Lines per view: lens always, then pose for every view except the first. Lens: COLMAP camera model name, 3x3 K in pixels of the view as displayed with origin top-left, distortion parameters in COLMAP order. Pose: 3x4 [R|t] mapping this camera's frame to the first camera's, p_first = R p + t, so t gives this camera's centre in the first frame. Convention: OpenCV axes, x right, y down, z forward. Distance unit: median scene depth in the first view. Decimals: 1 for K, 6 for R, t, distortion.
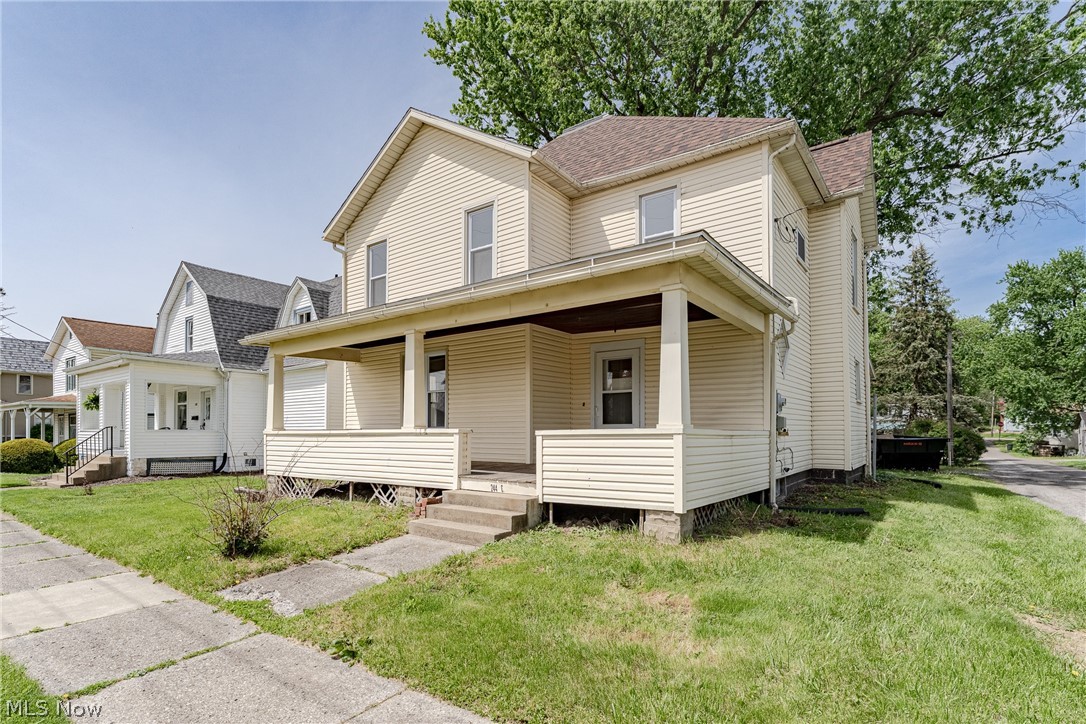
lens RADIAL K [[507.4, 0, 542.3], [0, 507.4, 352.9], [0, 0, 1]] dist [0.001595, -0.000551]
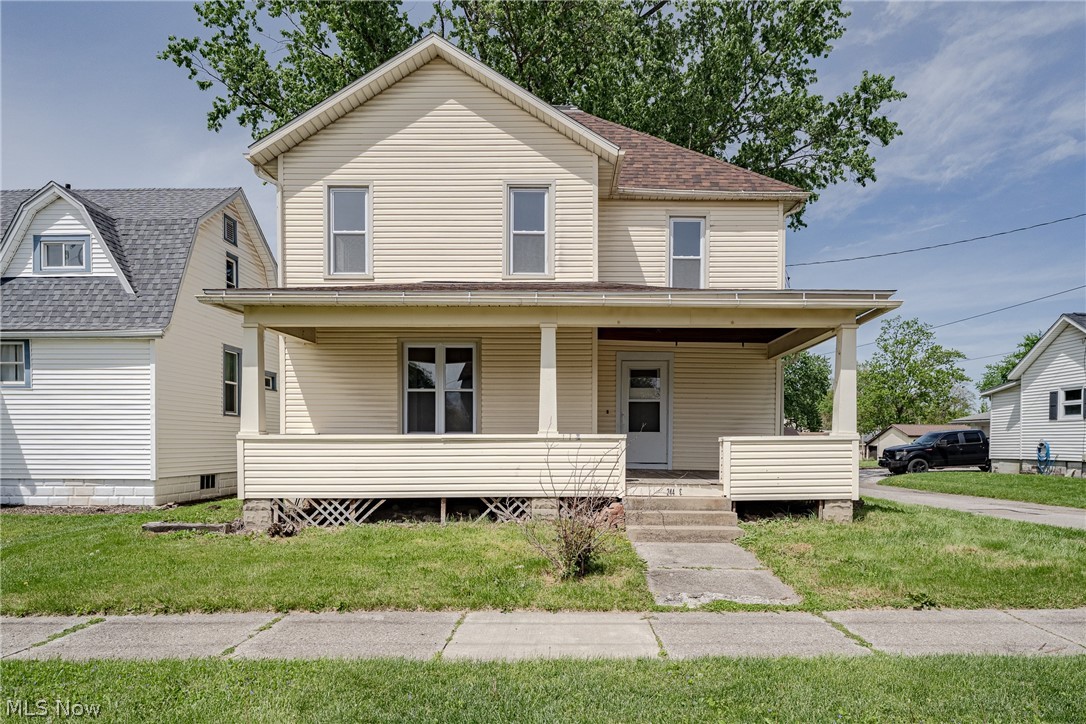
lens RADIAL K [[604.1, 0, 543.0], [0, 604.1, 370.0], [0, 0, 1]] dist [0.003326, -0.000706]
pose [[0.810446, 0.074203, 0.581095, -0.864028], [-0.094048, 0.995559, 0.004040, 0.032736], [-0.578214, -0.057925, 0.813826, 0.137928]]
